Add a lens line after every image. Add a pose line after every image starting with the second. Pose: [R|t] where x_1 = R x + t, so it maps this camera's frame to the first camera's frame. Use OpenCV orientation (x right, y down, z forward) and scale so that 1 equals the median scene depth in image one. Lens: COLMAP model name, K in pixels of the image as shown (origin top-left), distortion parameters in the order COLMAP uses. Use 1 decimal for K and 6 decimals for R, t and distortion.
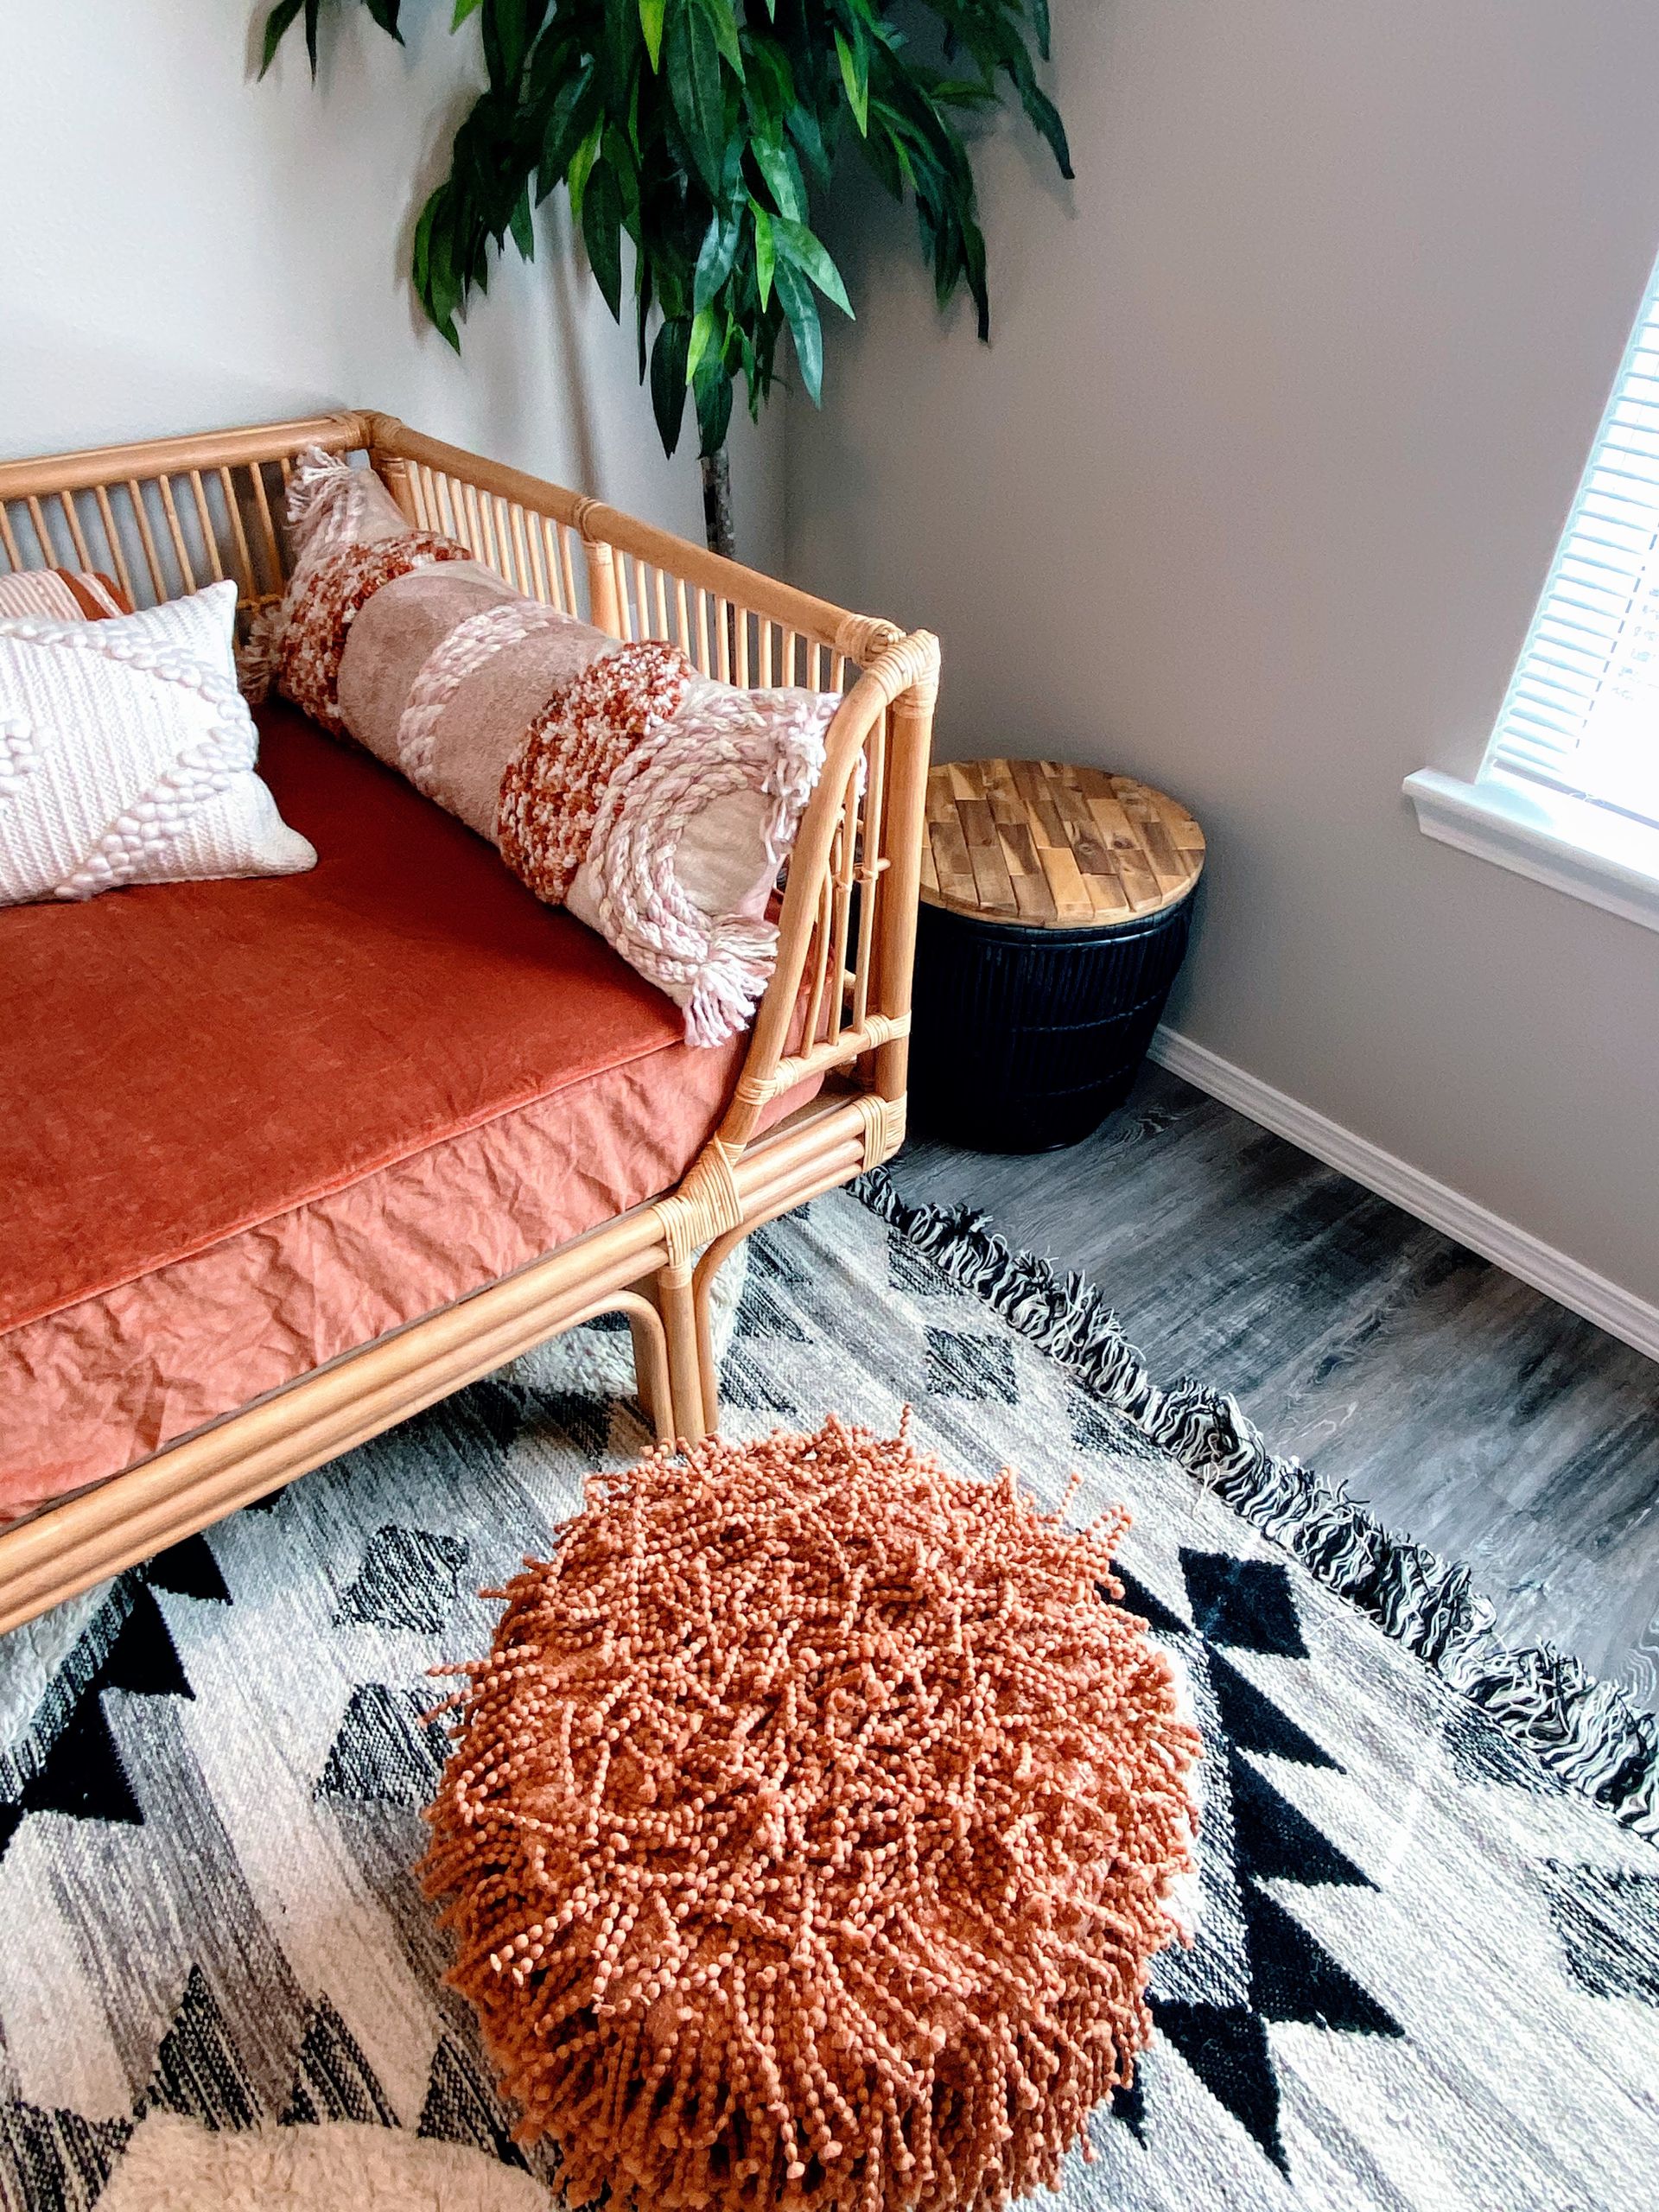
lens RADIAL K [[1370.4, 0, 821.8], [0, 1370.4, 1091.9], [0, 0, 1]] dist [0.061021, -0.067429]
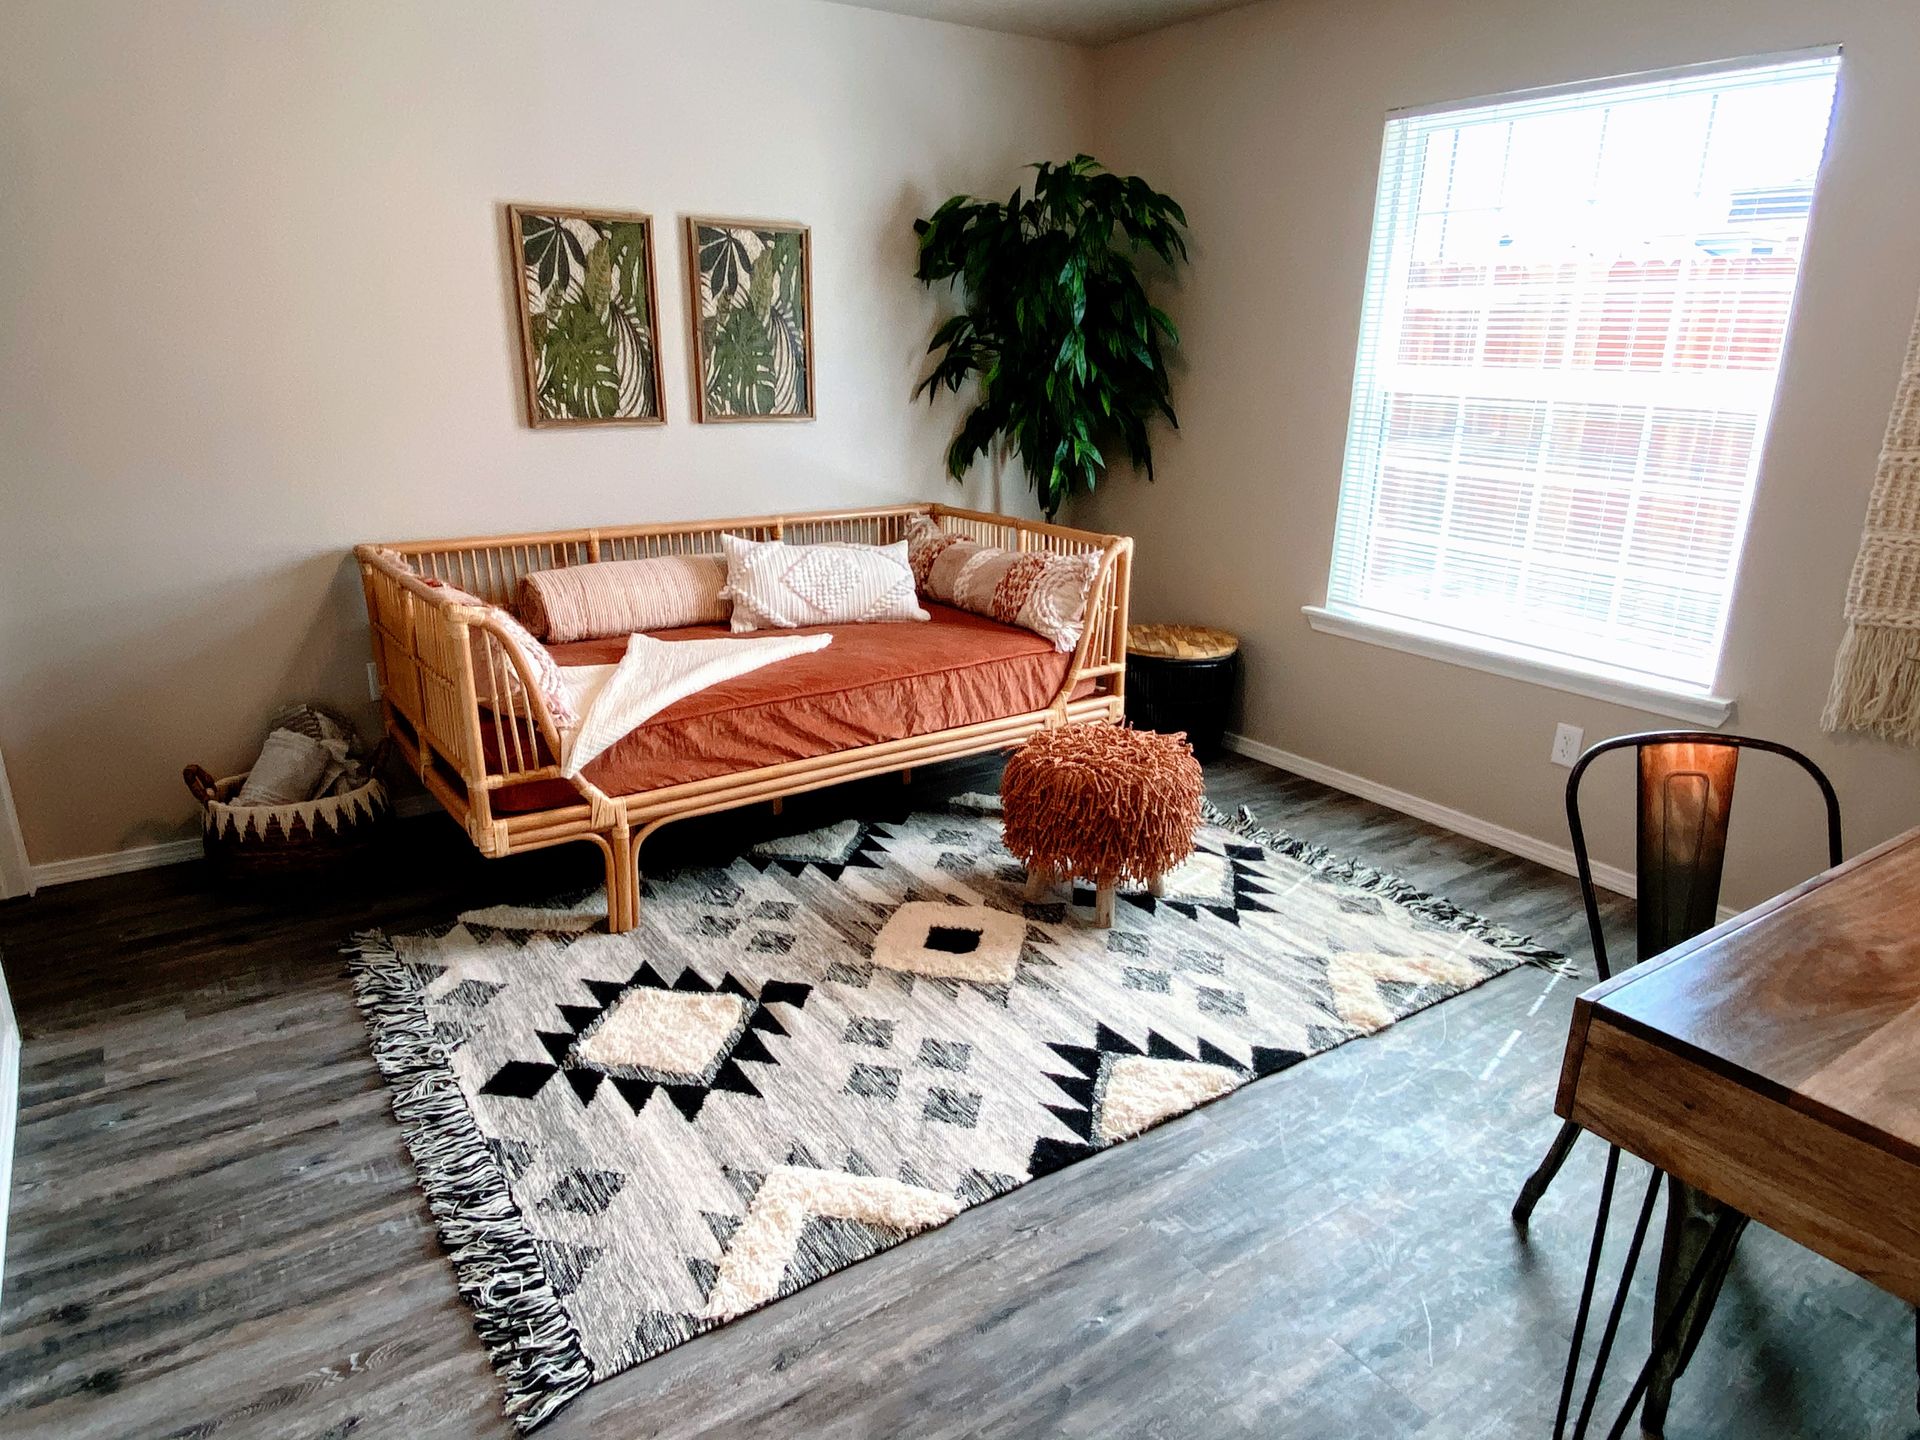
lens RADIAL K [[1189.5, 0, 934.2], [0, 1189.5, 735.1], [0, 0, 1]] dist [0.061021, -0.067429]
pose [[0.994741, 0.013935, -0.101471, -0.084307], [-0.047693, 0.939761, -0.338489, 0.995652], [0.090641, 0.341549, 0.935483, -1.426641]]
